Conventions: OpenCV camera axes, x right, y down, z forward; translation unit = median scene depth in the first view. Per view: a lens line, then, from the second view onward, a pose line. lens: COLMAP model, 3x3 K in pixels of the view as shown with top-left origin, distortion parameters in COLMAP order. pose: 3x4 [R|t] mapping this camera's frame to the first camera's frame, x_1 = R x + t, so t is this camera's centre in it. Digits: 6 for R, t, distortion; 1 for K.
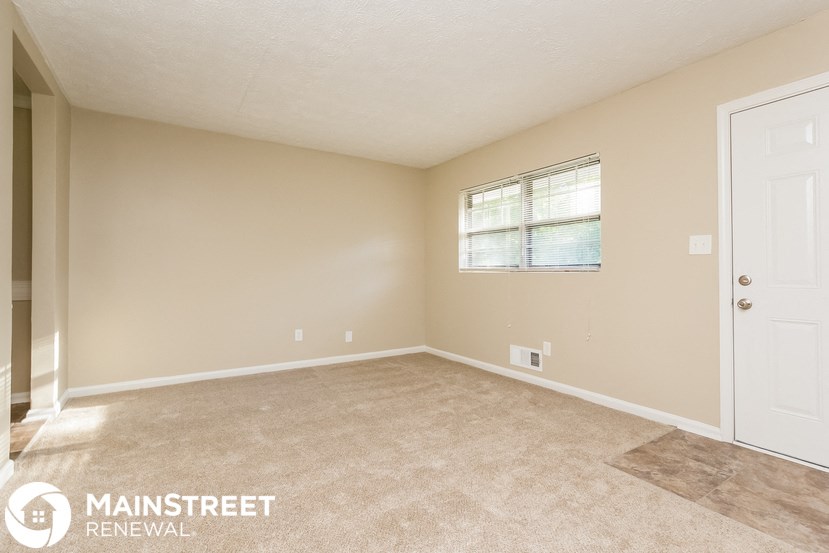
lens RADIAL K [[383.8, 0, 414.5], [0, 383.8, 276.5], [0, 0, 1]] dist [-0.001963, -0.000341]
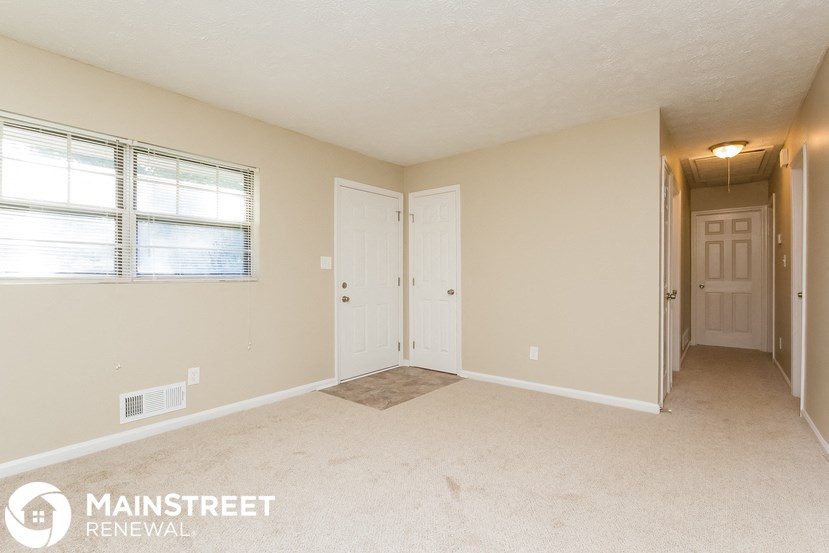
lens RADIAL K [[383.8, 0, 414.5], [0, 383.8, 276.5], [0, 0, 1]] dist [-0.001963, -0.000341]
pose [[-0.308051, -0.000754, 0.951370, -0.827893], [0.009785, 0.999944, 0.003961, -0.030862], [-0.951320, 0.010529, -0.308026, 1.156772]]
